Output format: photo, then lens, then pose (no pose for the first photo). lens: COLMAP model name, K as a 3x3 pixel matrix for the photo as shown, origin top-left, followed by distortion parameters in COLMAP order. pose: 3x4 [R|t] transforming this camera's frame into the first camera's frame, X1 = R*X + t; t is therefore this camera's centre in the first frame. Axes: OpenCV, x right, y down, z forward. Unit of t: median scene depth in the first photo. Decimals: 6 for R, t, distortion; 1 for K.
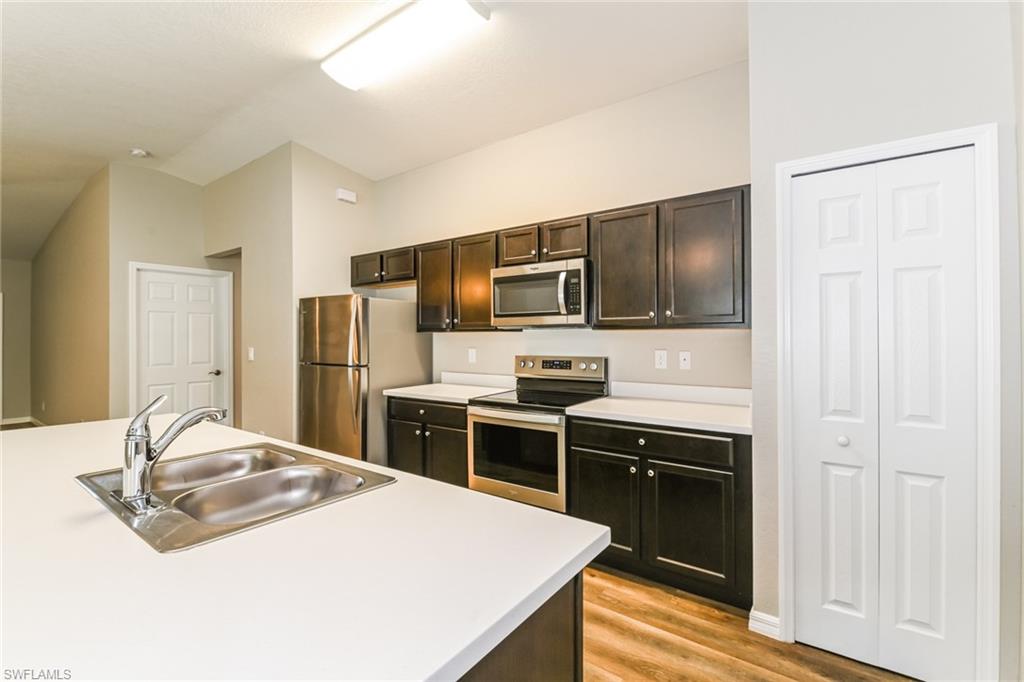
lens RADIAL K [[440.2, 0, 531.9], [0, 440.2, 334.0], [0, 0, 1]] dist [0.000059, -0.000210]
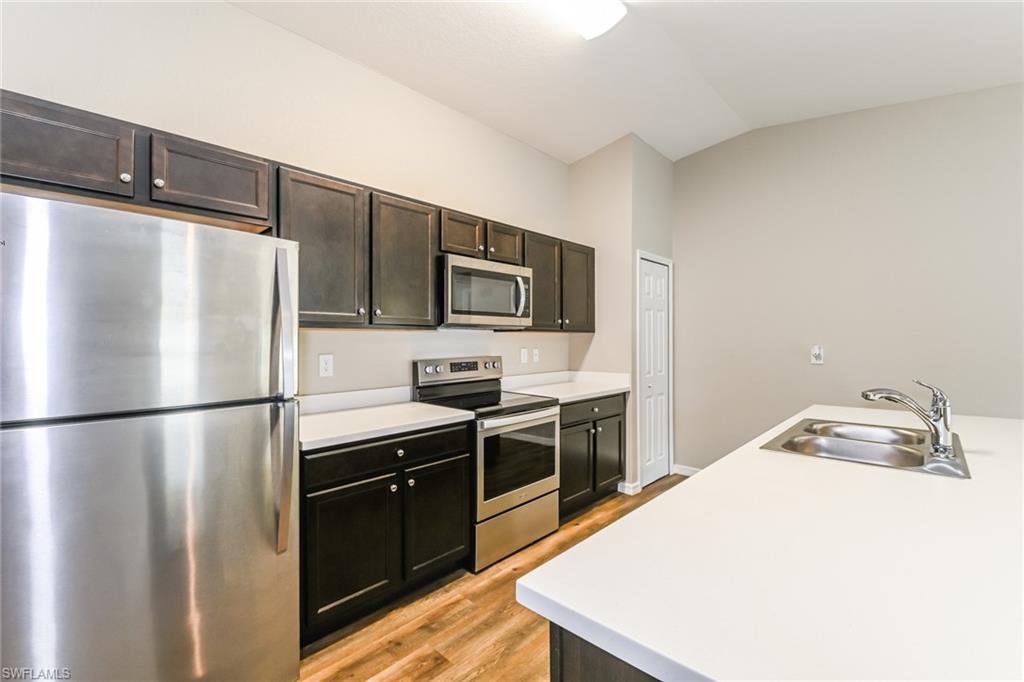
lens RADIAL K [[441.0, 0, 512.0], [0, 441.0, 341.0], [0, 0, 1]] dist [0.000337, -0.000221]
pose [[0.151822, -0.000641, 0.988408, -0.947889], [-0.005596, 0.999983, 0.001508, 0.013039], [-0.988392, -0.005760, 0.151816, 0.814775]]
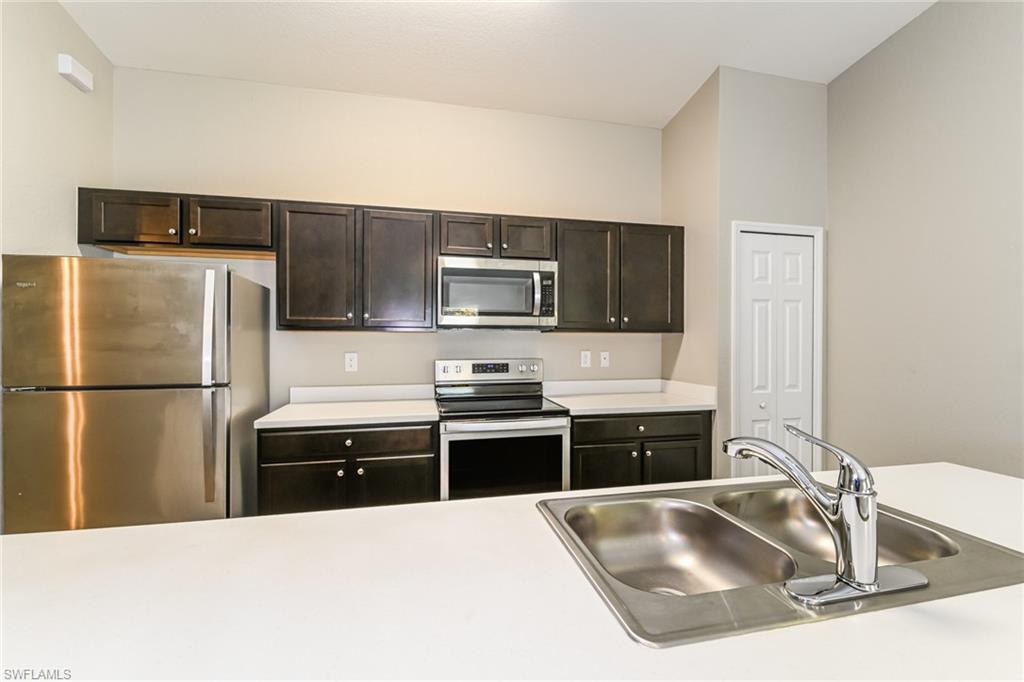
lens RADIAL K [[441.0, 0, 512.0], [0, 441.0, 341.0], [0, 0, 1]] dist [0.000337, -0.000221]
pose [[0.679375, 0.002922, 0.733786, -0.654065], [-0.009722, 0.999940, 0.005020, 0.007165], [-0.733727, -0.010544, 0.679362, 0.354135]]
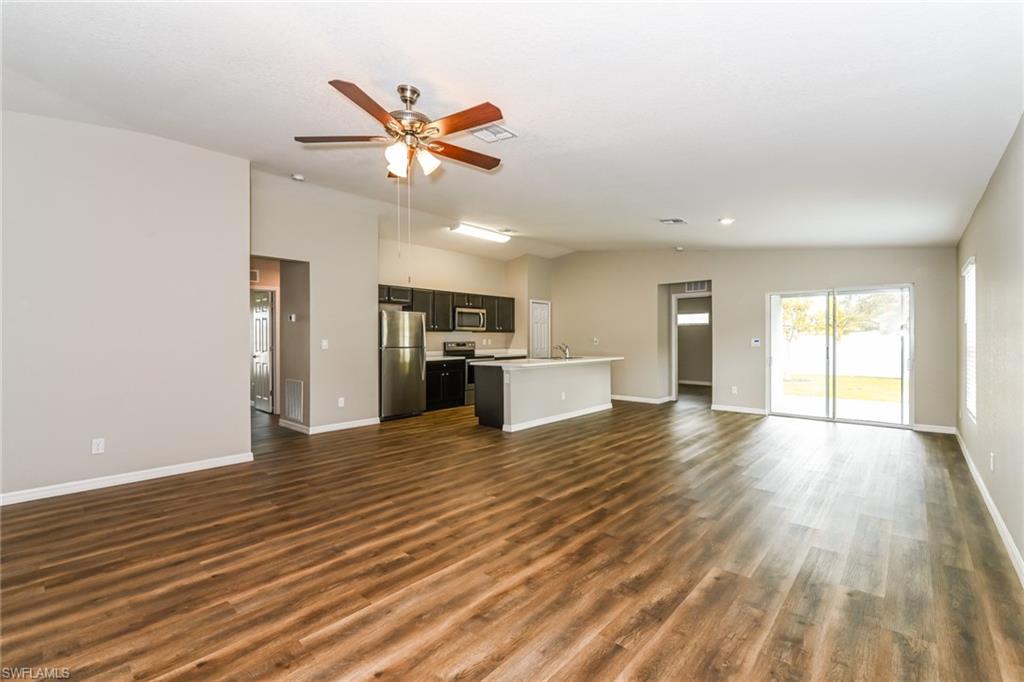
lens RADIAL K [[441.0, 0, 512.0], [0, 441.0, 341.0], [0, 0, 1]] dist [0.000337, -0.000221]
pose [[0.134619, -0.003854, 0.990890, -2.796258], [-0.006213, 0.999969, 0.004734, 0.034662], [-0.990878, -0.006794, 0.134591, 0.354675]]
